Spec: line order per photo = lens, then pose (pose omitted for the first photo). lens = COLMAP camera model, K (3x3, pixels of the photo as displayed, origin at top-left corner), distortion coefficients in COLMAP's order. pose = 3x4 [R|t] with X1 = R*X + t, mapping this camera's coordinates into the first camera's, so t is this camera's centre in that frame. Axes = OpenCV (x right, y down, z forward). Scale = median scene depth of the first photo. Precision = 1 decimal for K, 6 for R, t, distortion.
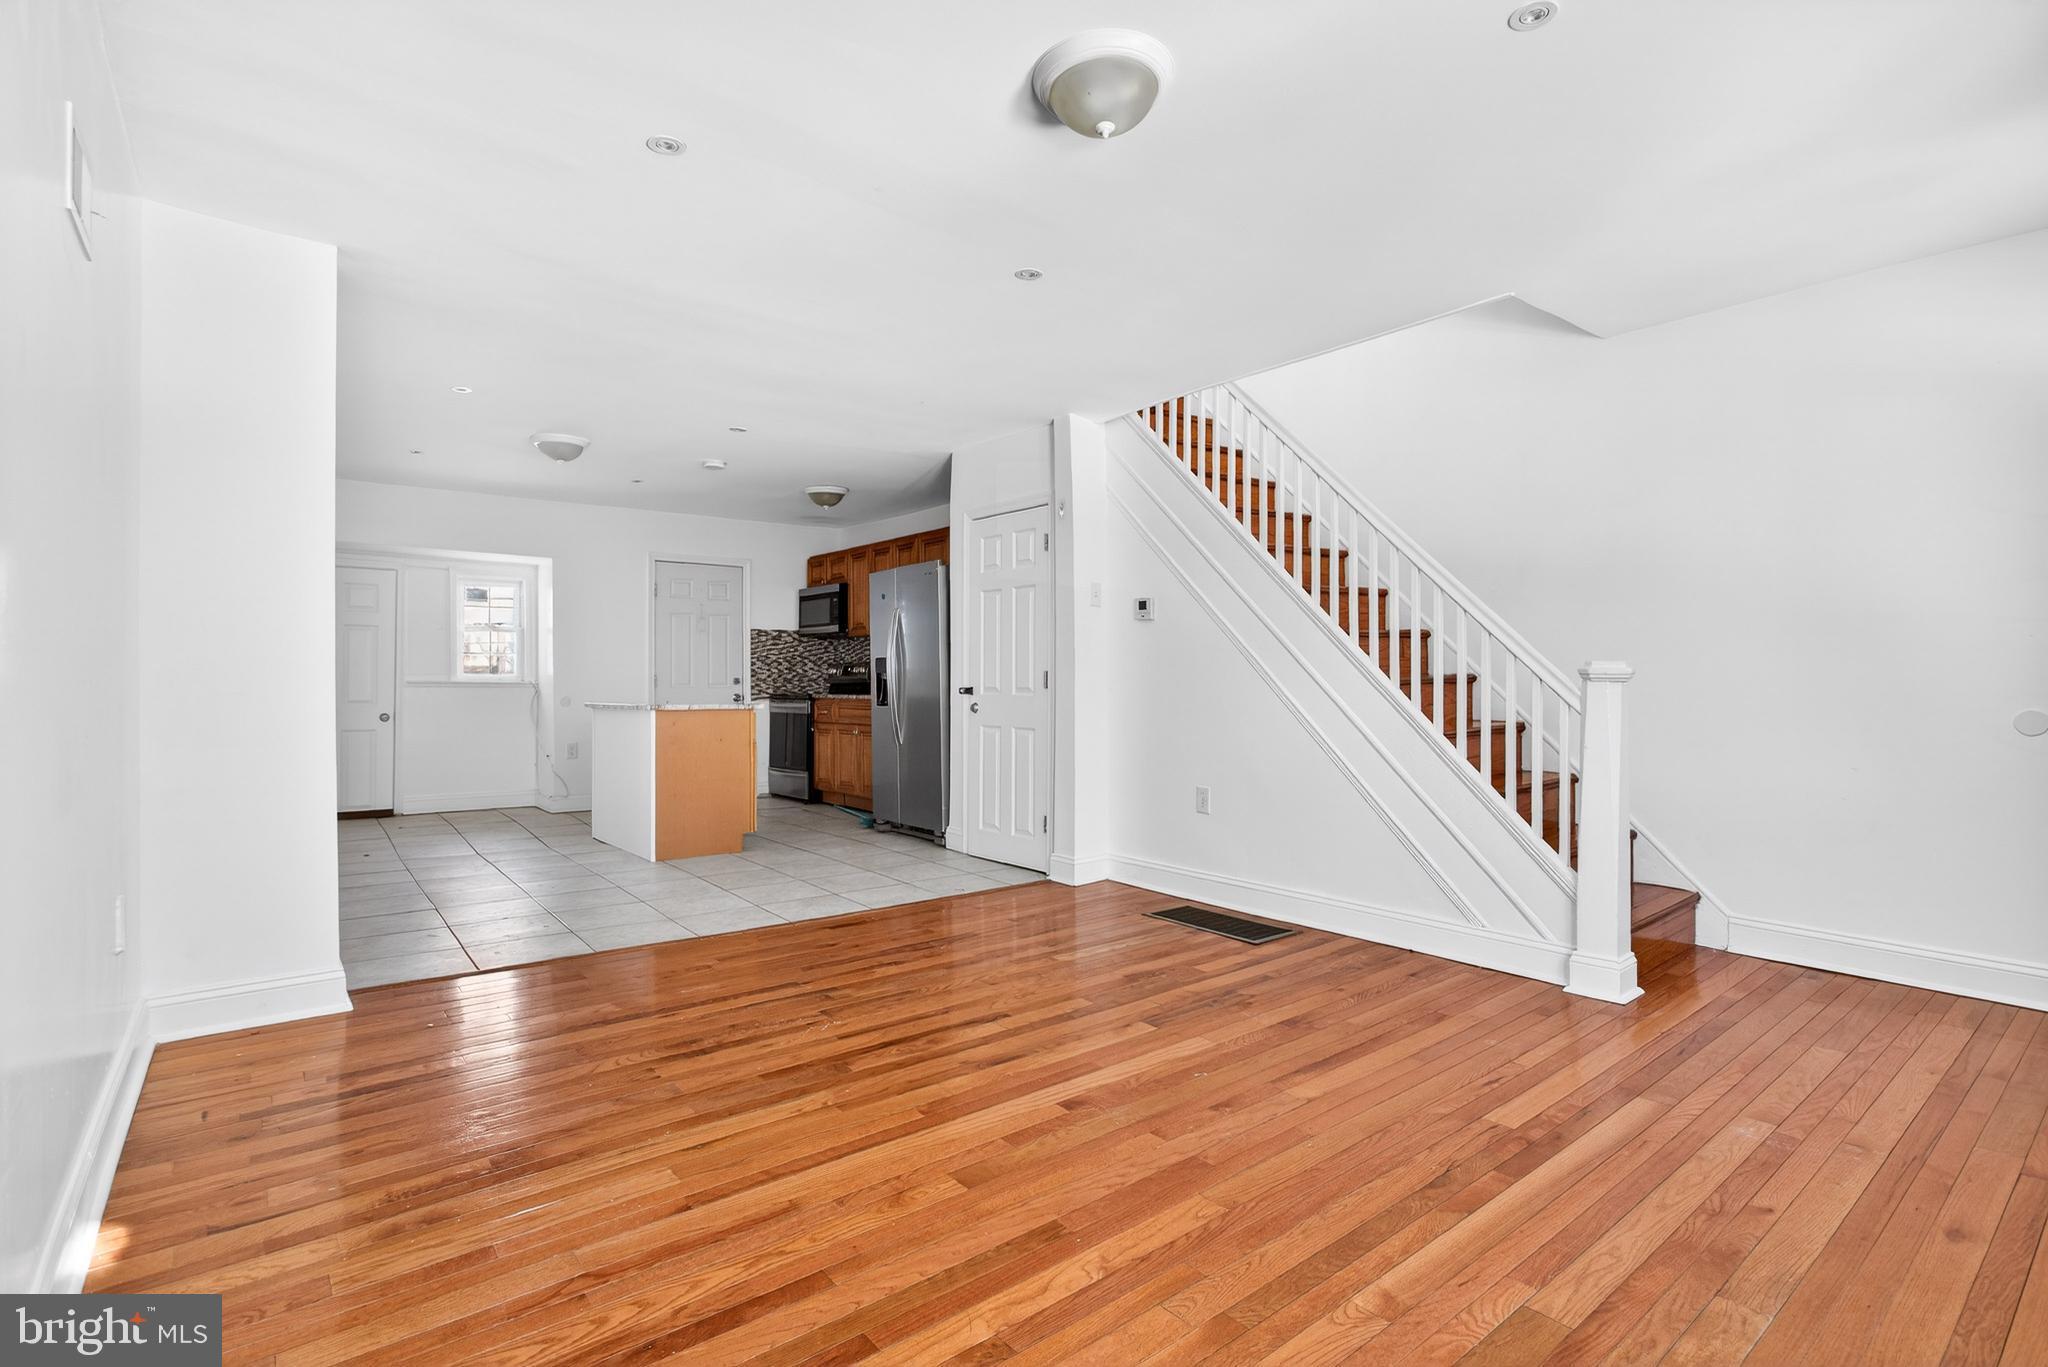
lens RADIAL K [[972.0, 0, 1017.9], [0, 972.0, 679.7], [0, 0, 1]] dist [-0.015402, 0.001371]
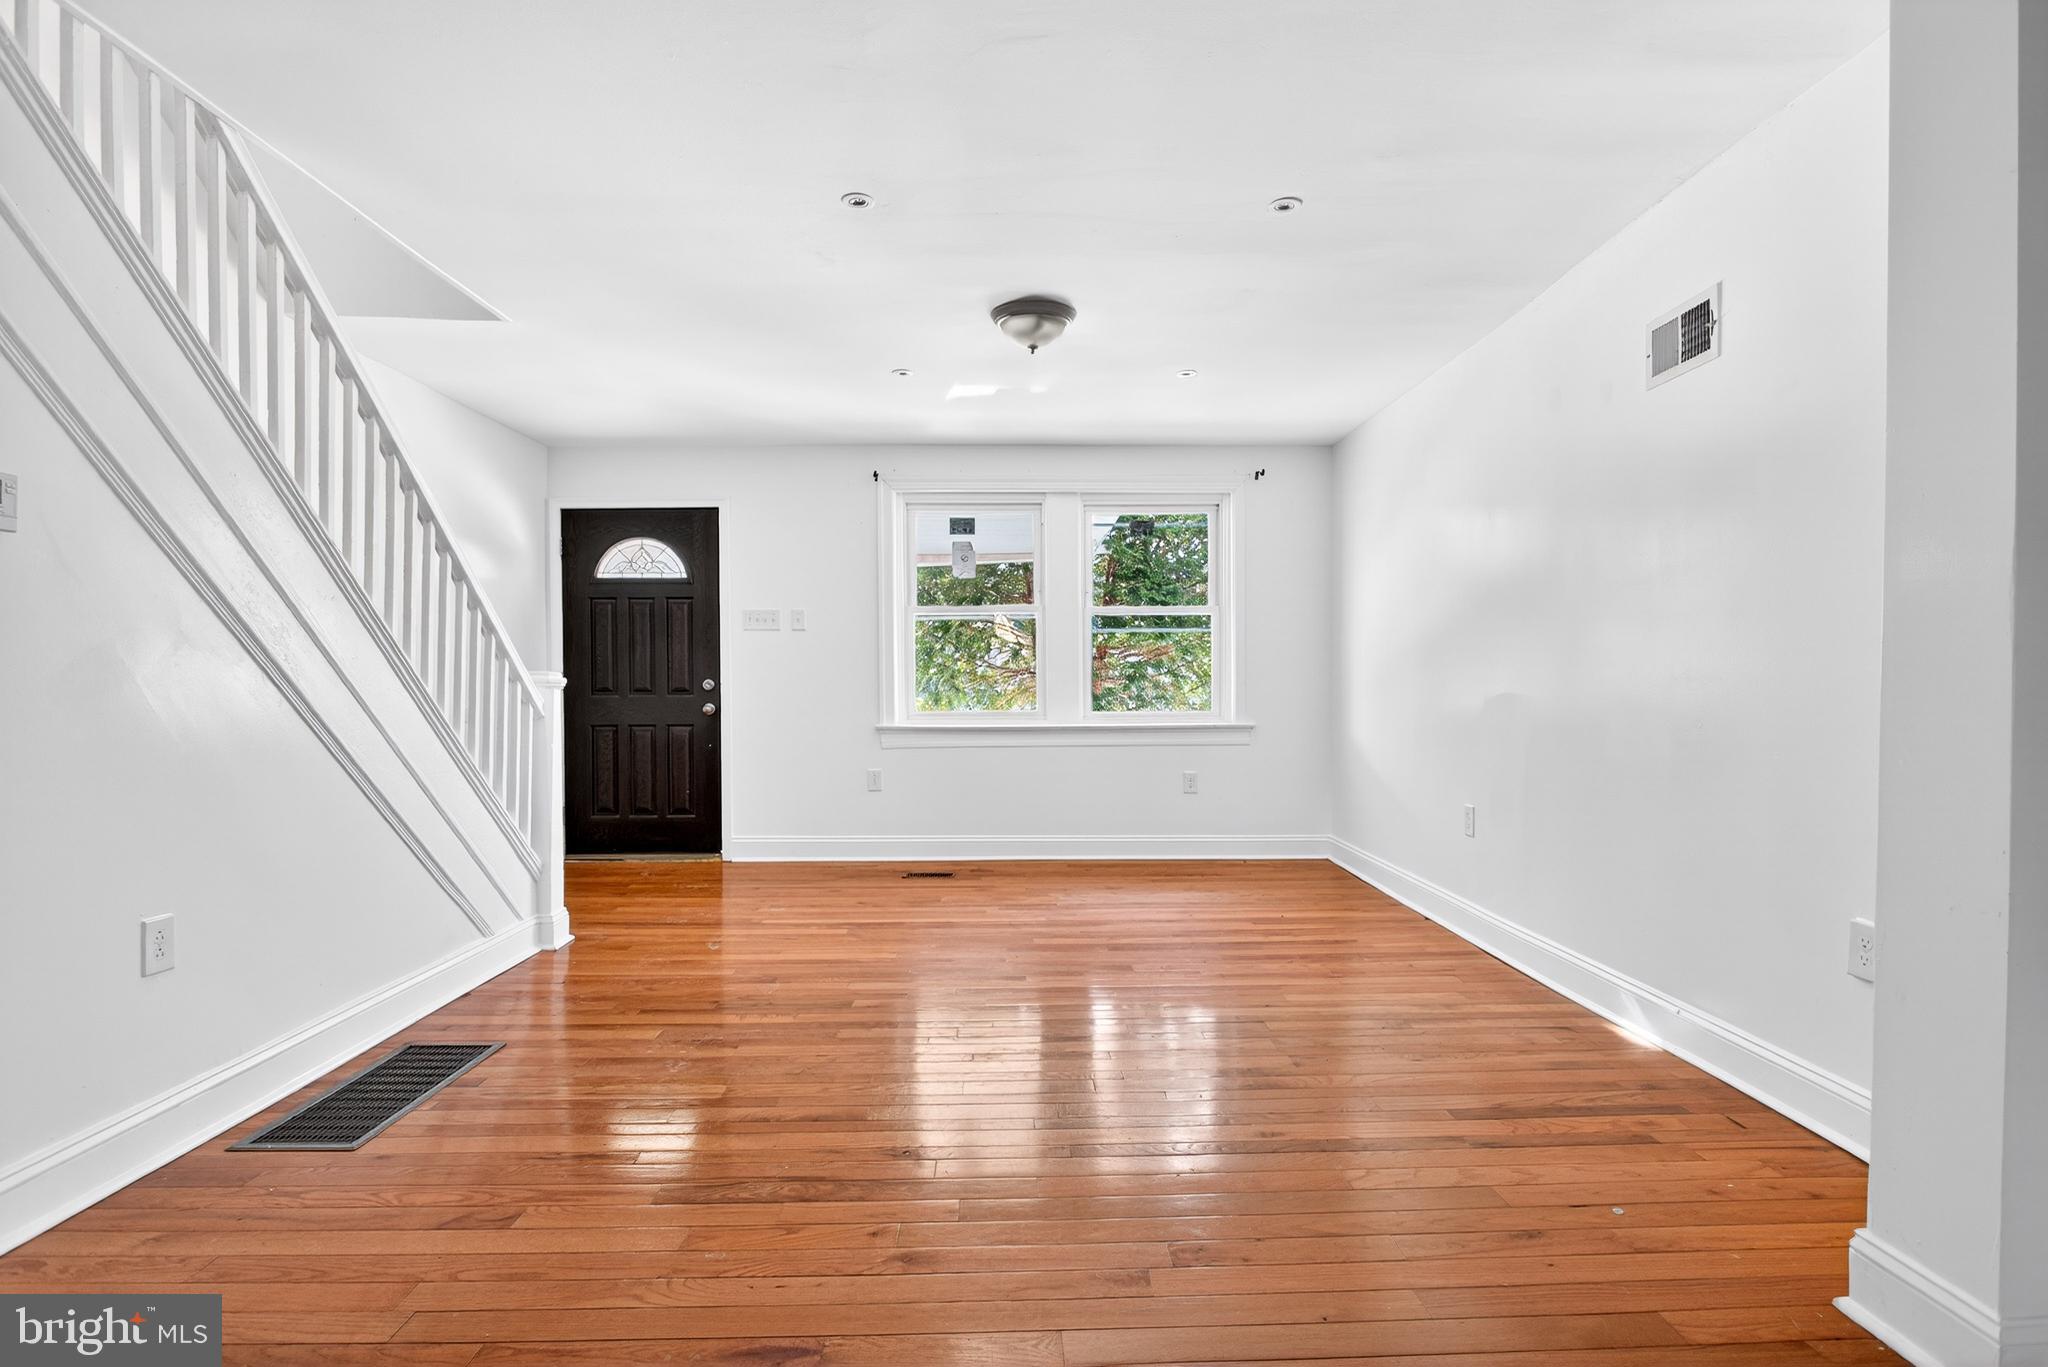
lens RADIAL K [[972.0, 0, 1030.8], [0, 972.0, 699.4], [0, 0, 1]] dist [-0.015402, 0.001371]
pose [[-0.799818, -0.003420, 0.600233, -0.235423], [0.006966, 0.999864, 0.014980, 0.000063], [-0.600202, 0.016162, -0.799685, 0.606792]]
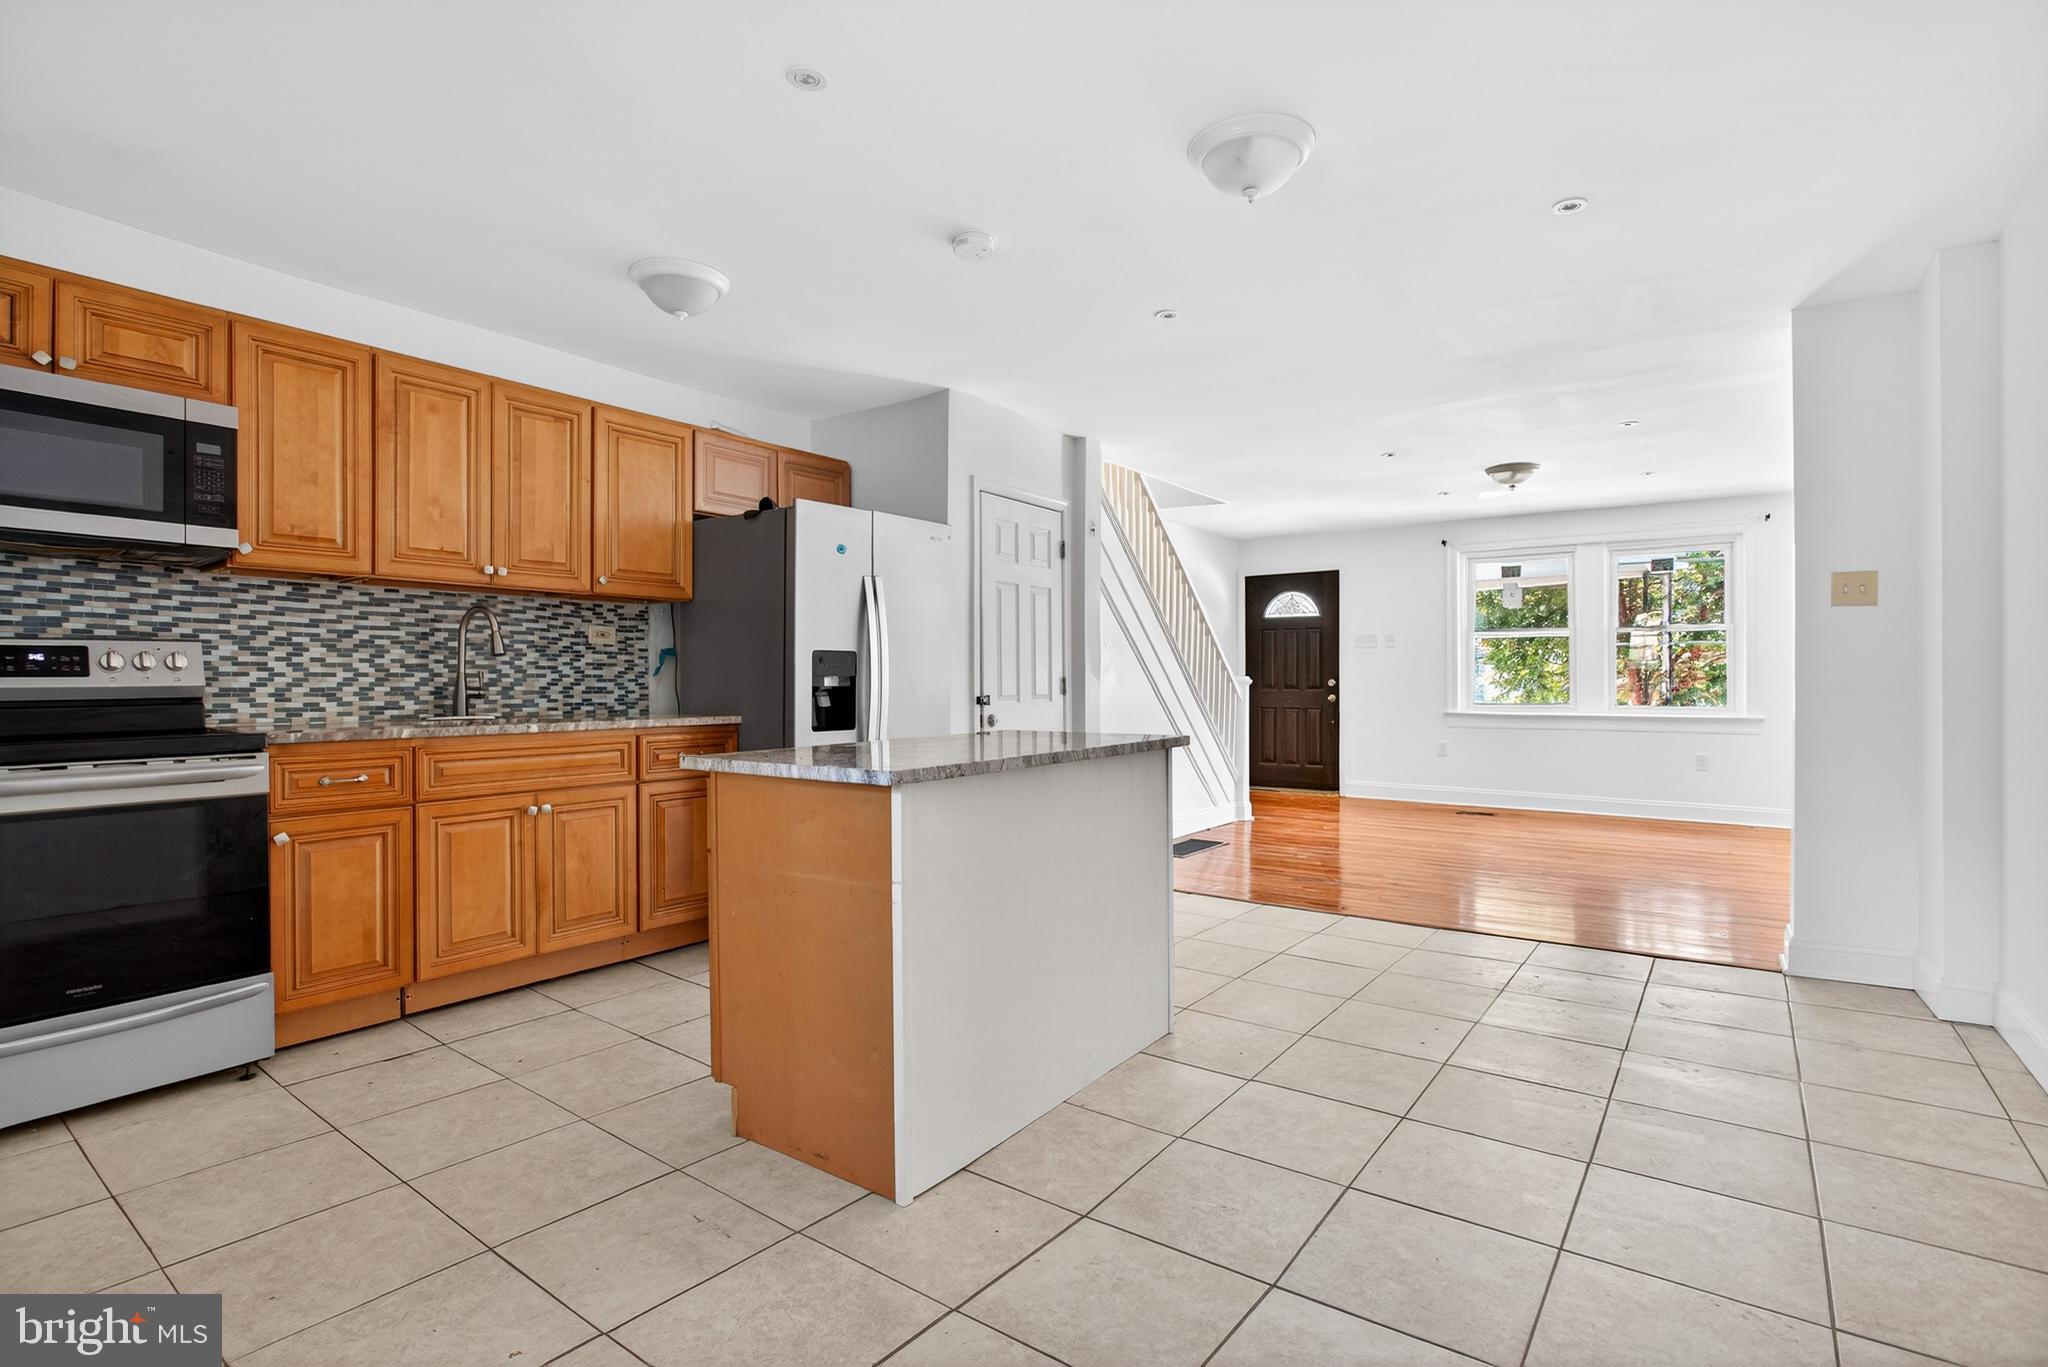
lens RADIAL K [[972.0, 0, 1031.4], [0, 972.0, 682.1], [0, 0, 1]] dist [-0.015402, 0.001371]
pose [[-0.277212, 0.001103, 0.960808, -0.575165], [0.000607, 0.999999, -0.000973, -0.001929], [-0.960809, 0.000314, -0.277212, 0.808915]]
